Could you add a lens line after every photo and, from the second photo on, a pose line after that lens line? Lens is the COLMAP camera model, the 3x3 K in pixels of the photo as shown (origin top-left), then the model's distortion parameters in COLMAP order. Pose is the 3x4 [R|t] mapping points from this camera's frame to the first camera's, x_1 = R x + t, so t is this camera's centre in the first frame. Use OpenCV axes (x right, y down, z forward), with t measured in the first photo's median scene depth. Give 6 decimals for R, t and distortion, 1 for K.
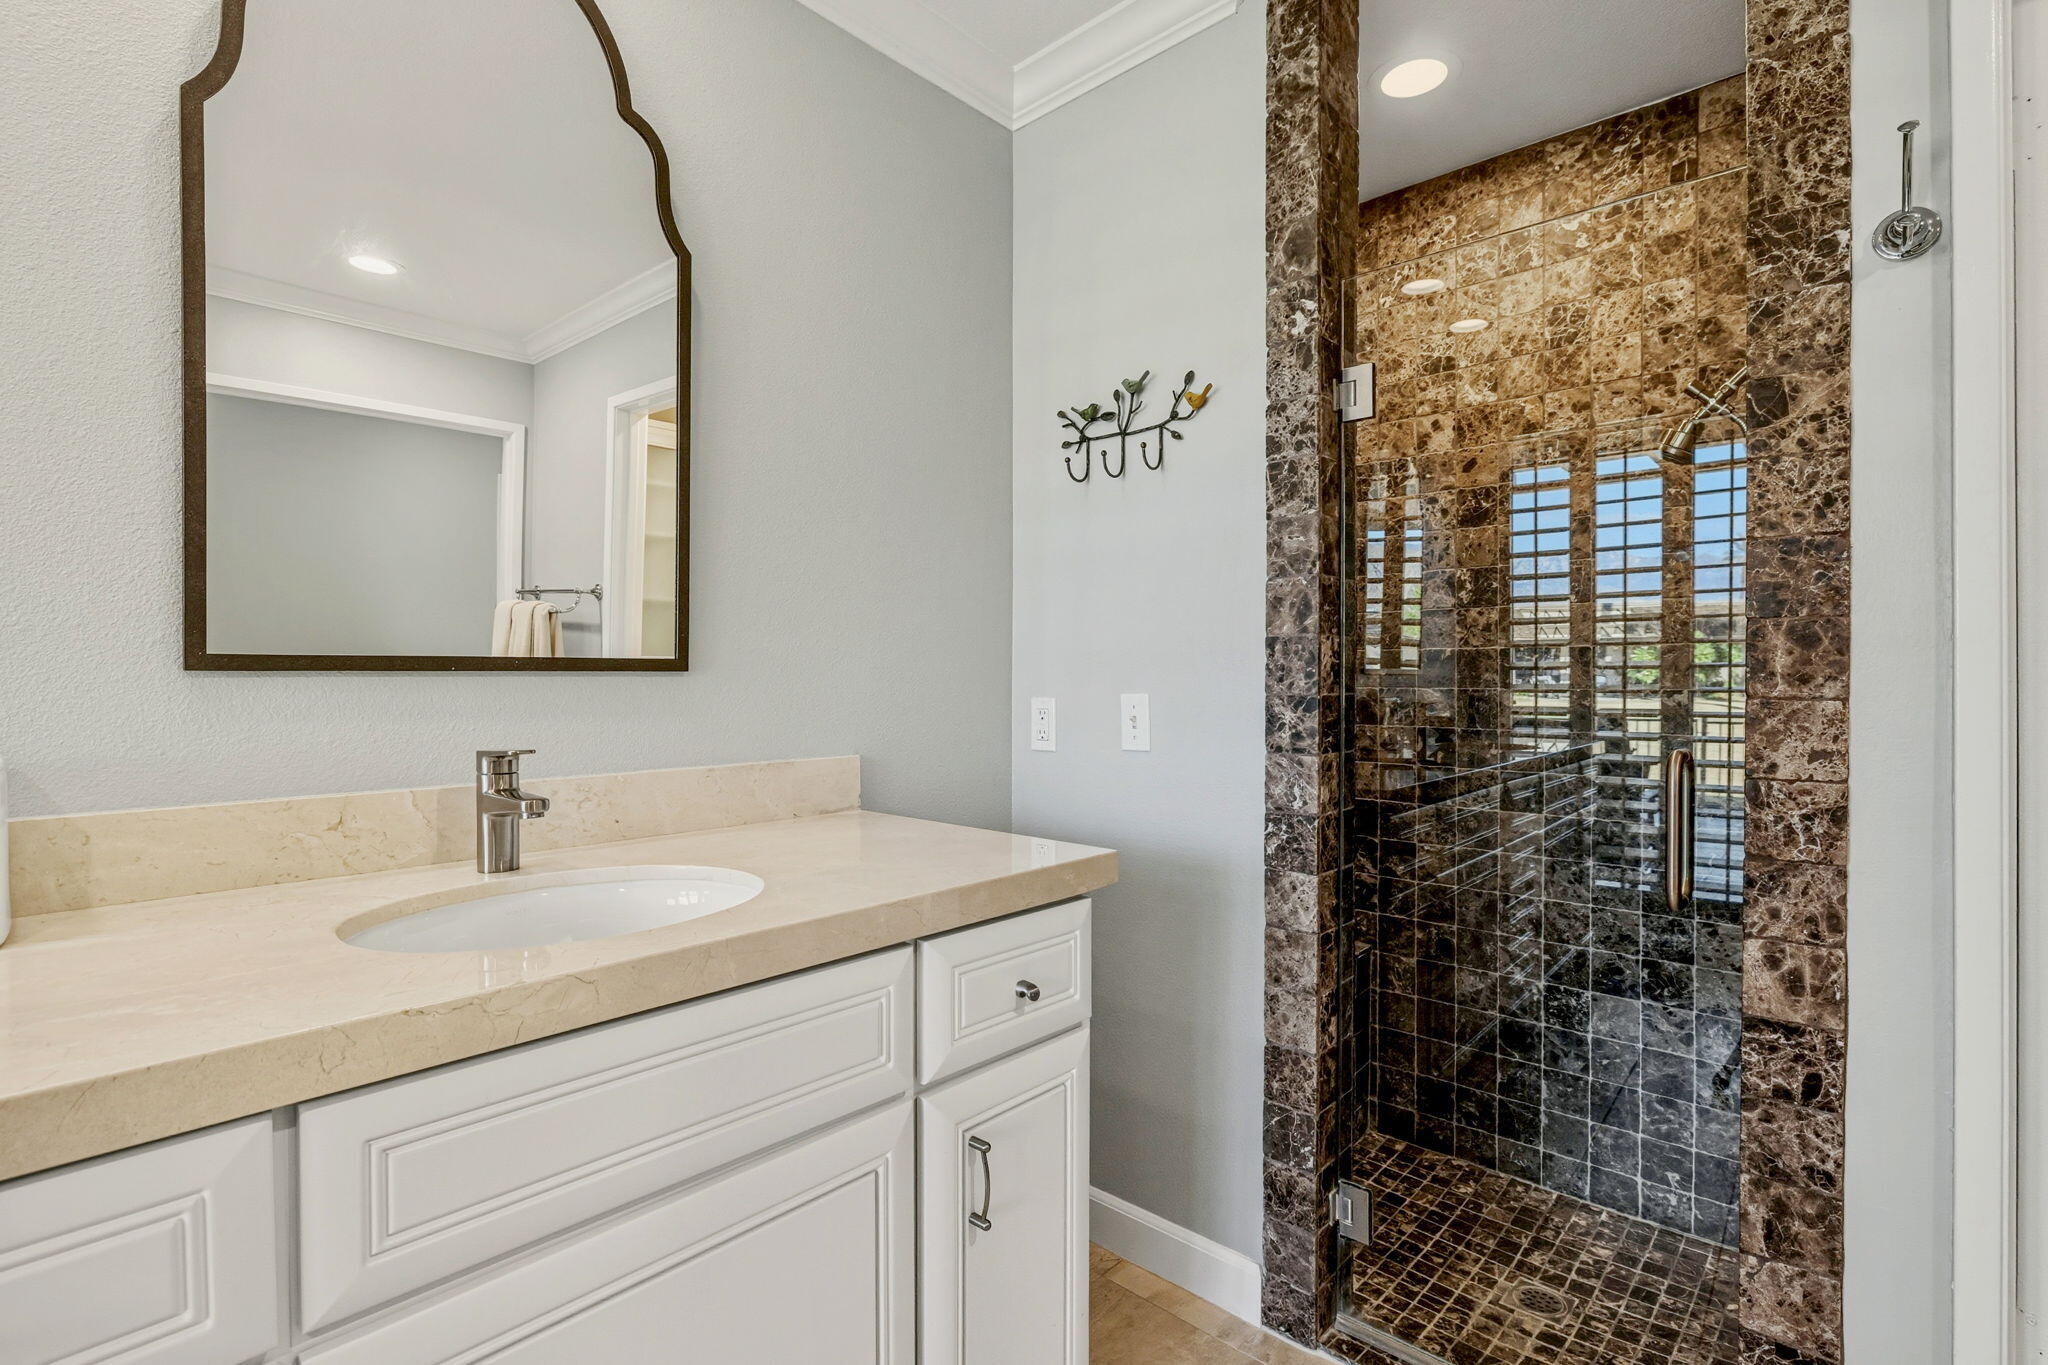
lens RADIAL K [[951.6, 0, 1024.0], [0, 951.6, 682.5], [0, 0, 1]] dist [-0.000238, -0.000047]
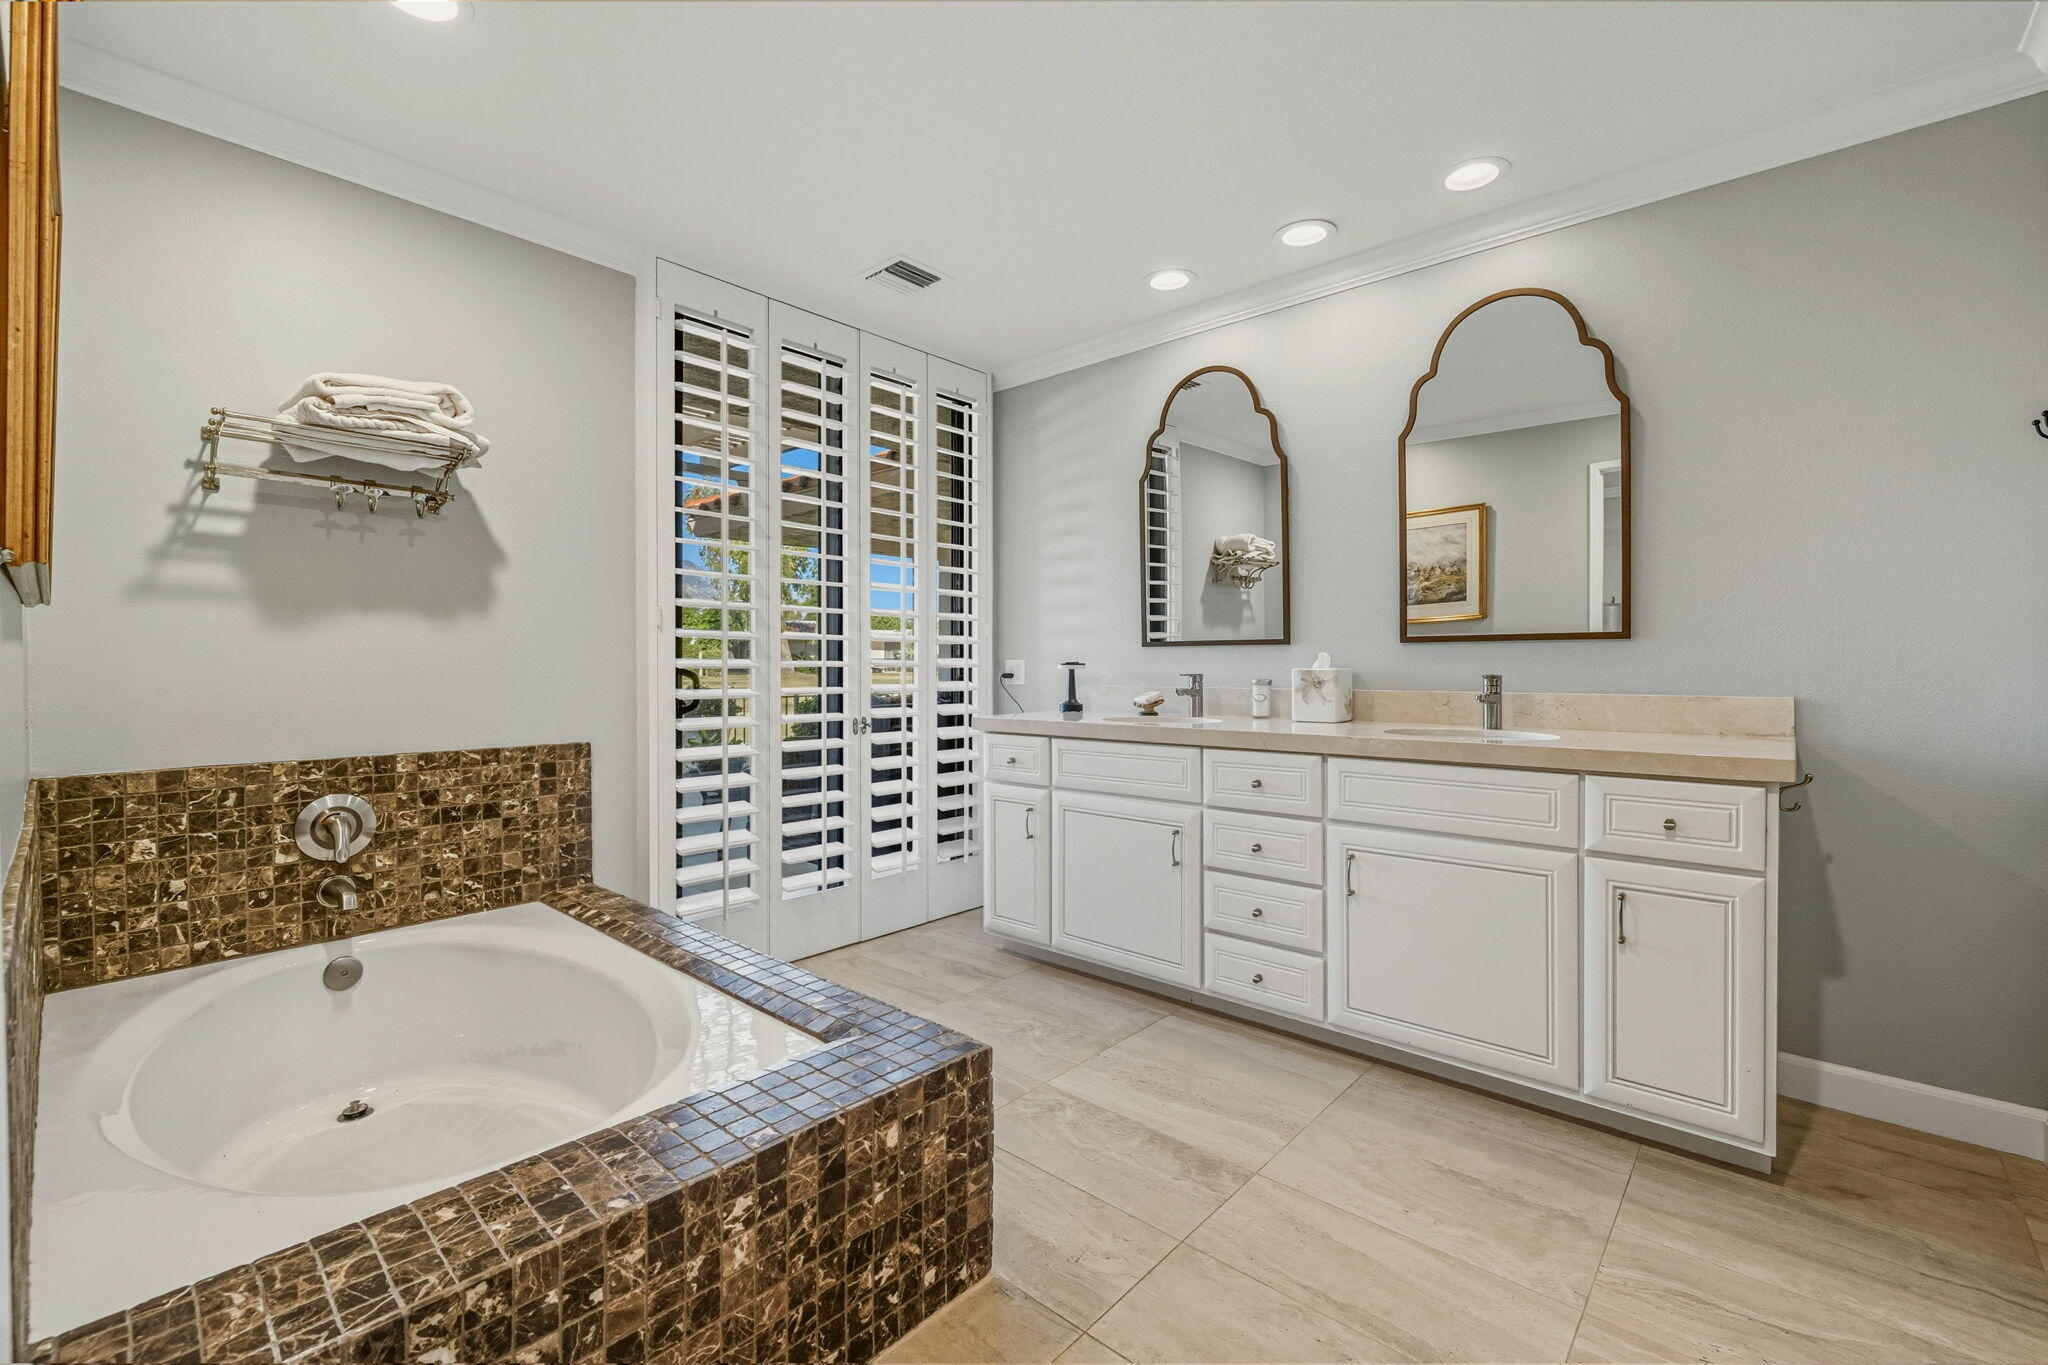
lens RADIAL K [[857.9, 0, 1024.8], [0, 857.9, 678.5], [0, 0, 1]] dist [0.000930, 0.000038]
pose [[0.031771, 0.017890, -0.999335, 1.476715], [-0.005199, 0.999829, 0.017733, 0.048818], [0.999482, 0.004632, 0.031859, -0.172211]]
